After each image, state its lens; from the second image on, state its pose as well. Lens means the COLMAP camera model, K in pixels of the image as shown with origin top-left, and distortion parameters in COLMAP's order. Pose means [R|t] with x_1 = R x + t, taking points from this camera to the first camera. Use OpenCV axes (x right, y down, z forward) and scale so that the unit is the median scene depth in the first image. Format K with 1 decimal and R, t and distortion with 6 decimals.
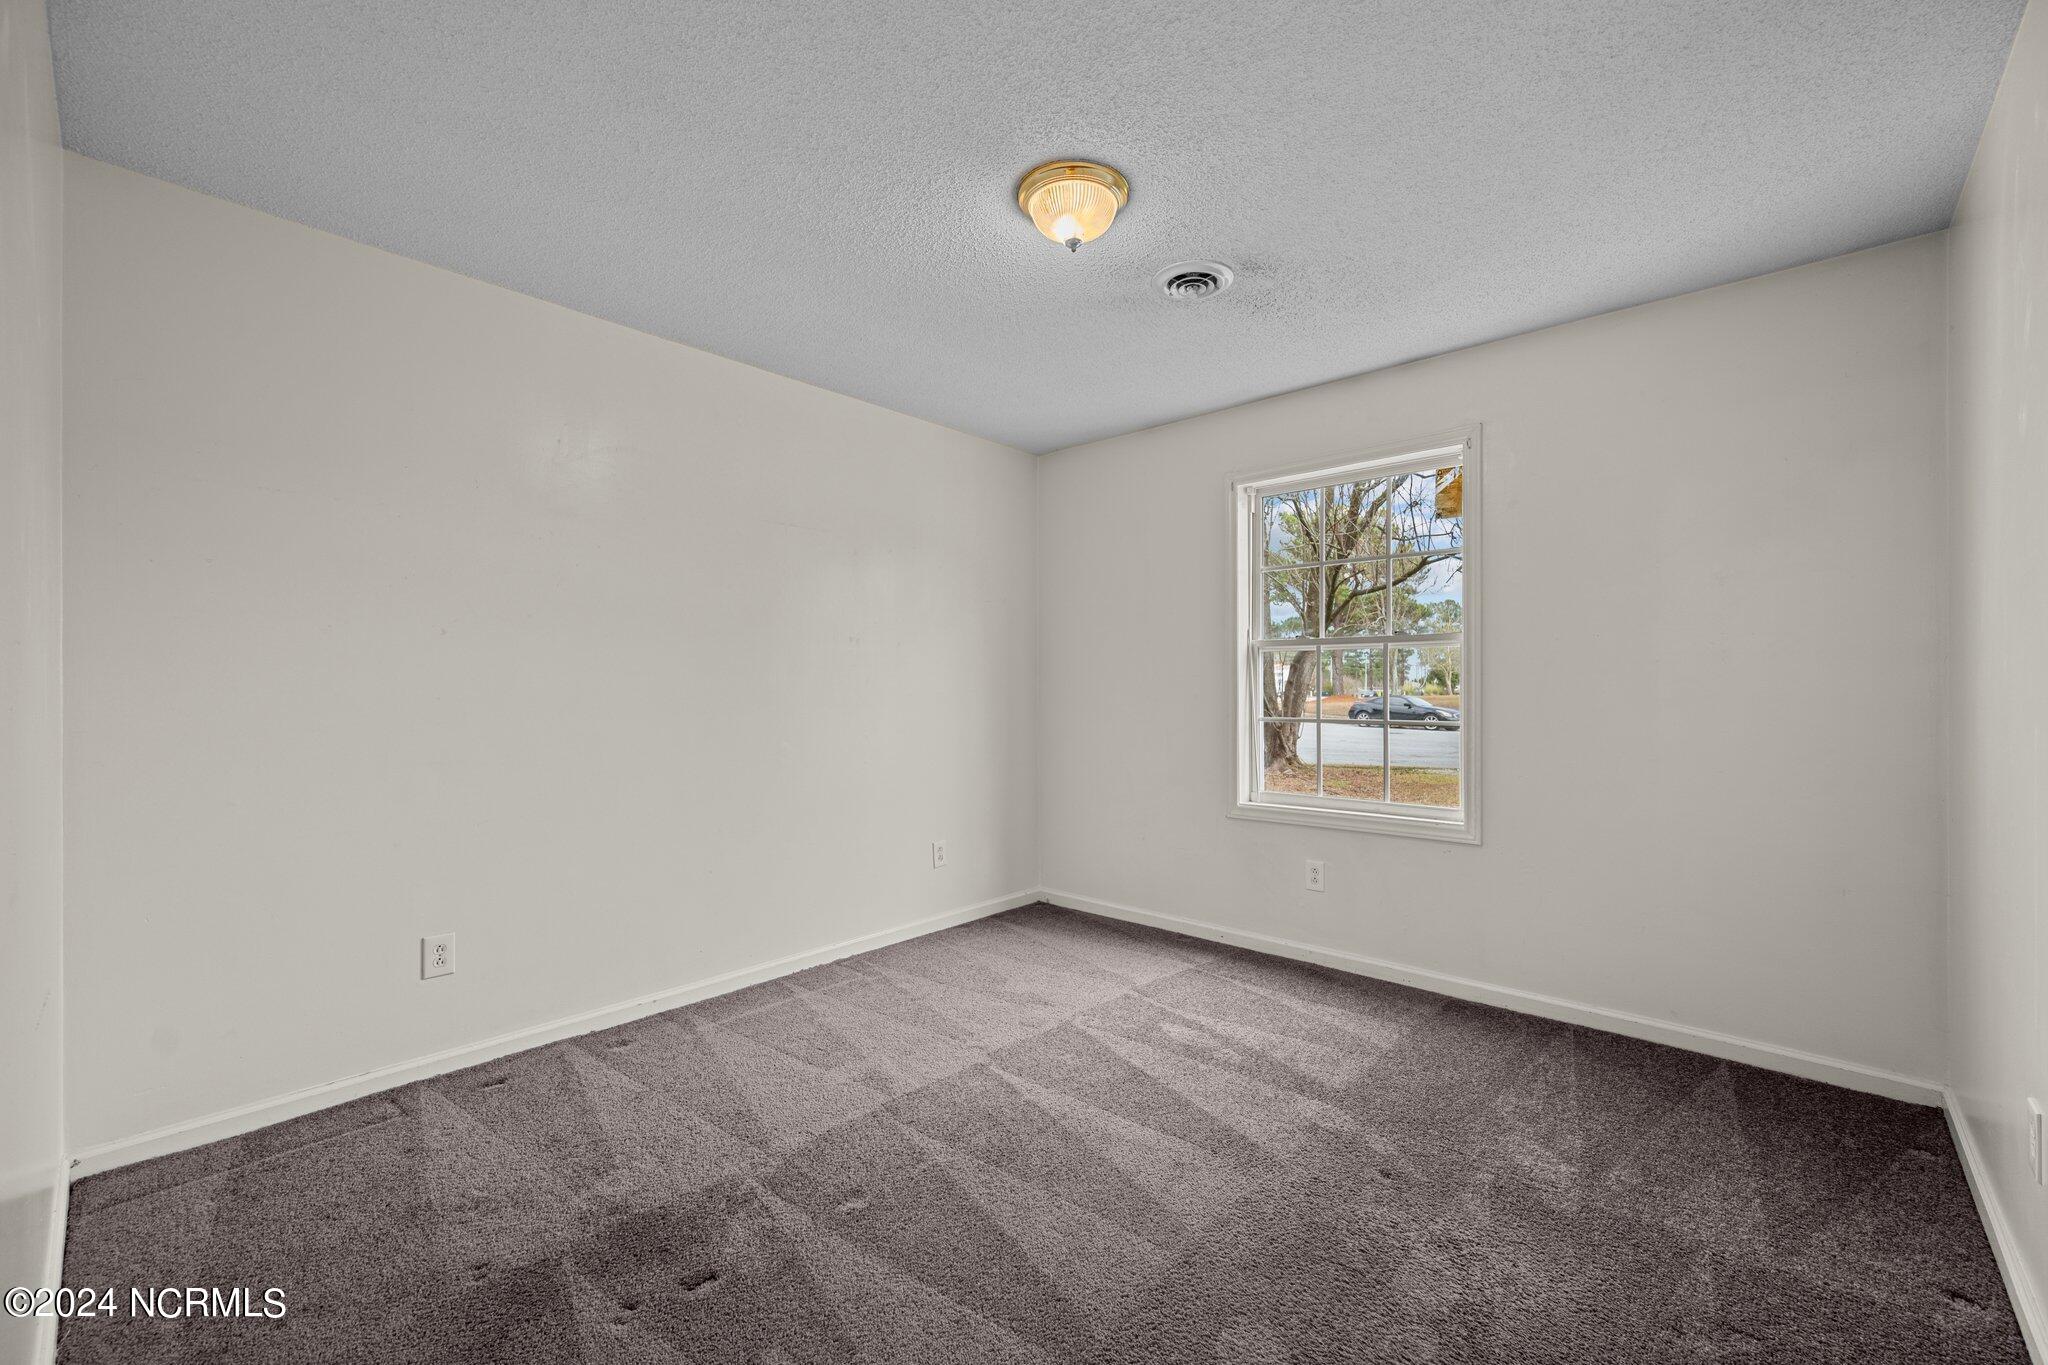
lens RADIAL K [[825.6, 0, 1027.8], [0, 825.6, 681.0], [0, 0, 1]] dist [0.001069, 0.000249]
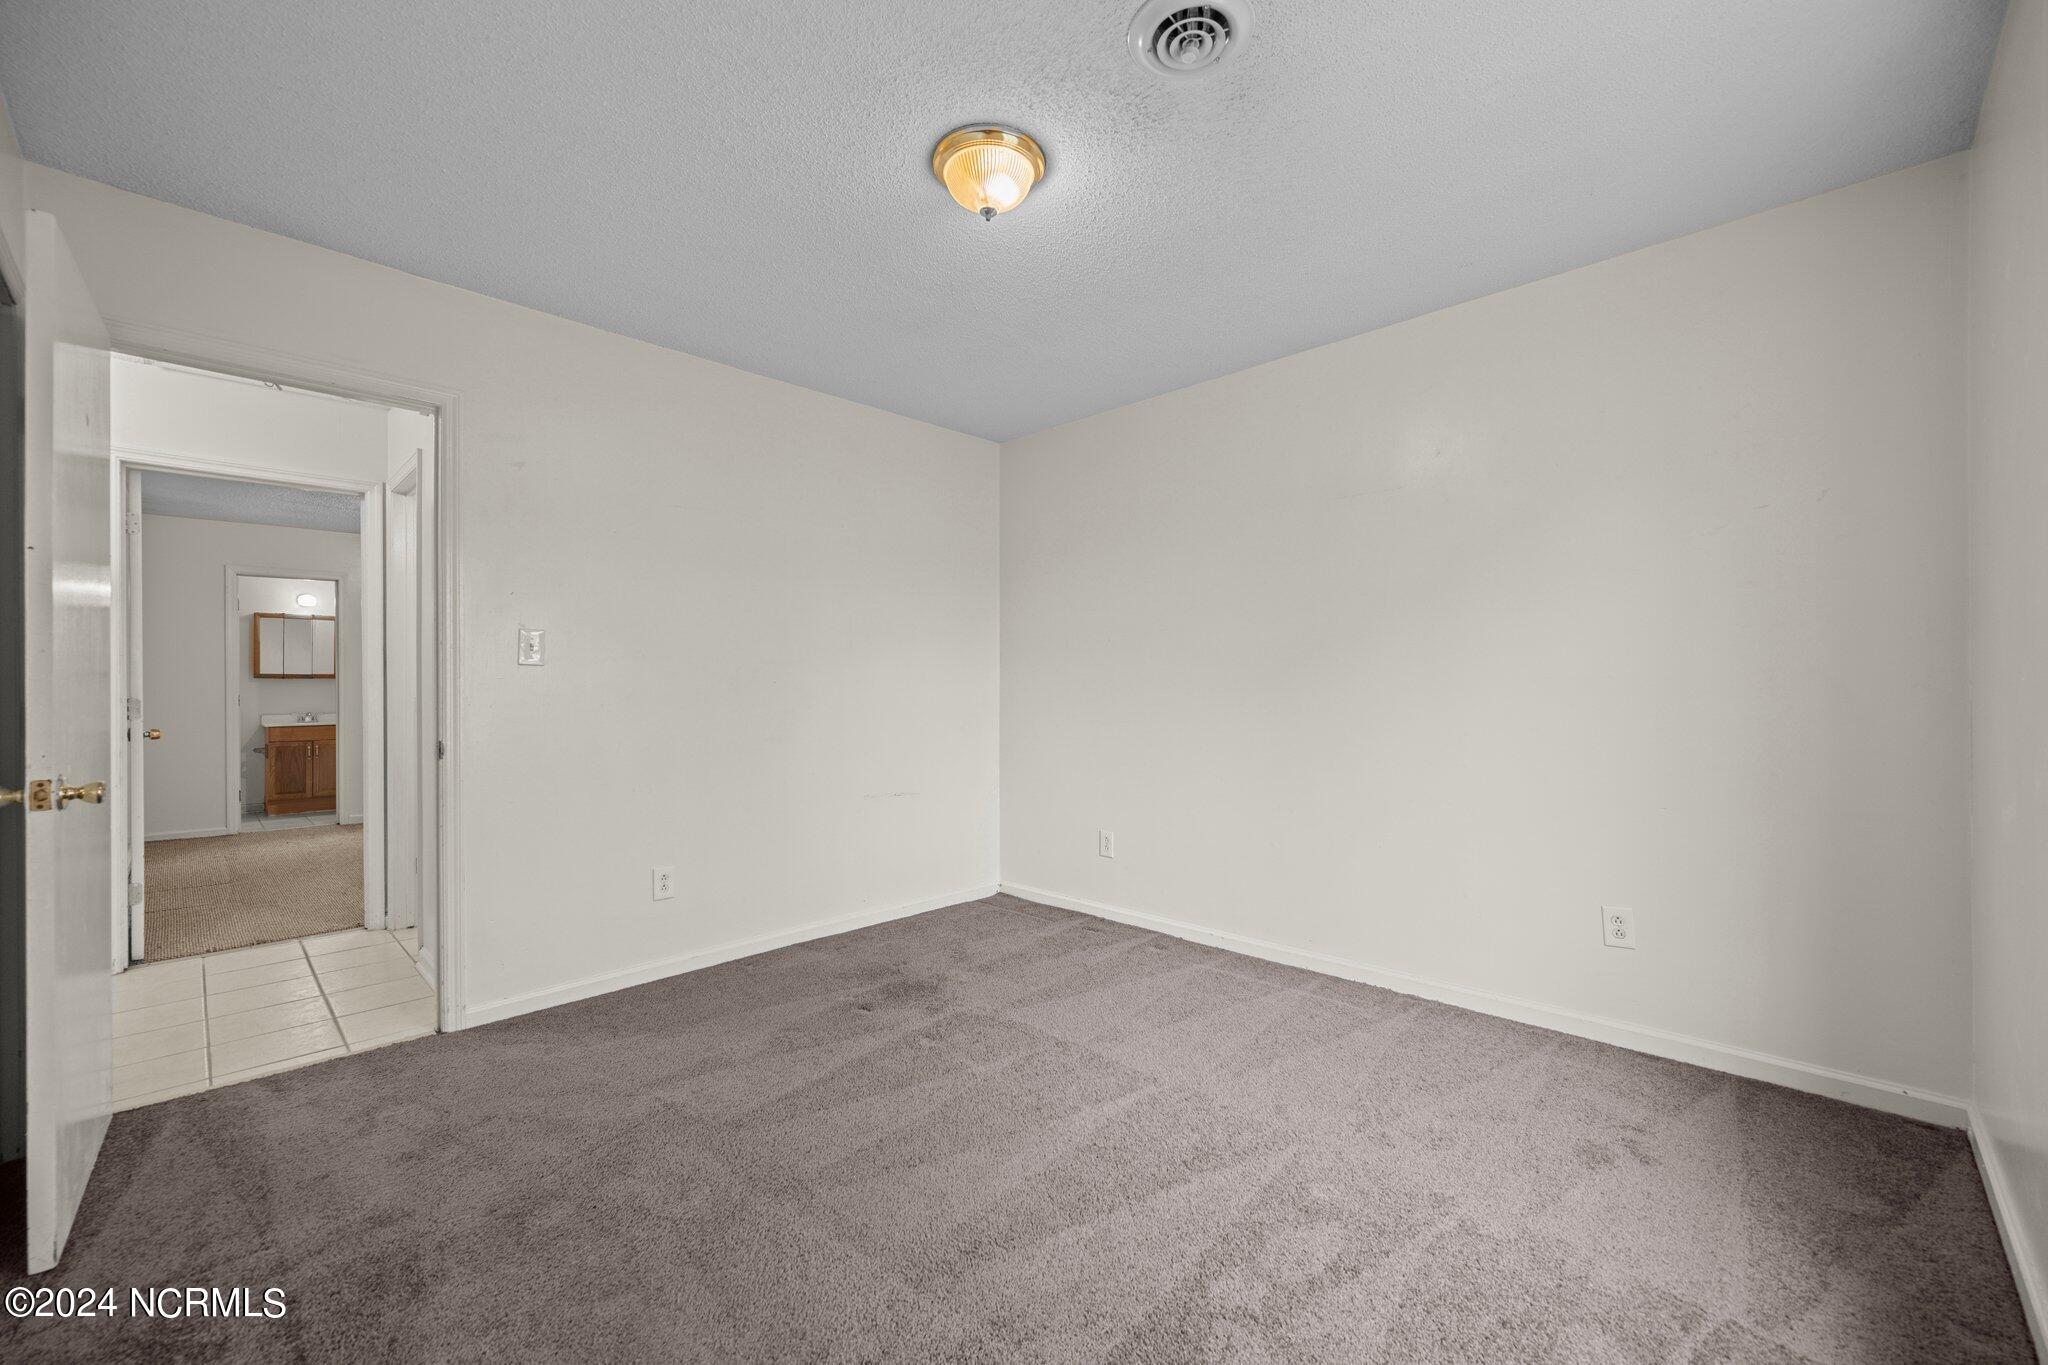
lens RADIAL K [[810.6, 0, 1028.9], [0, 810.6, 670.2], [0, 0, 1]] dist [-0.000963, -0.000115]
pose [[-0.033537, -0.011603, -0.999370, 0.787295], [0.023135, 0.999656, -0.012383, 0.005336], [0.999170, -0.023536, -0.033257, 0.811144]]
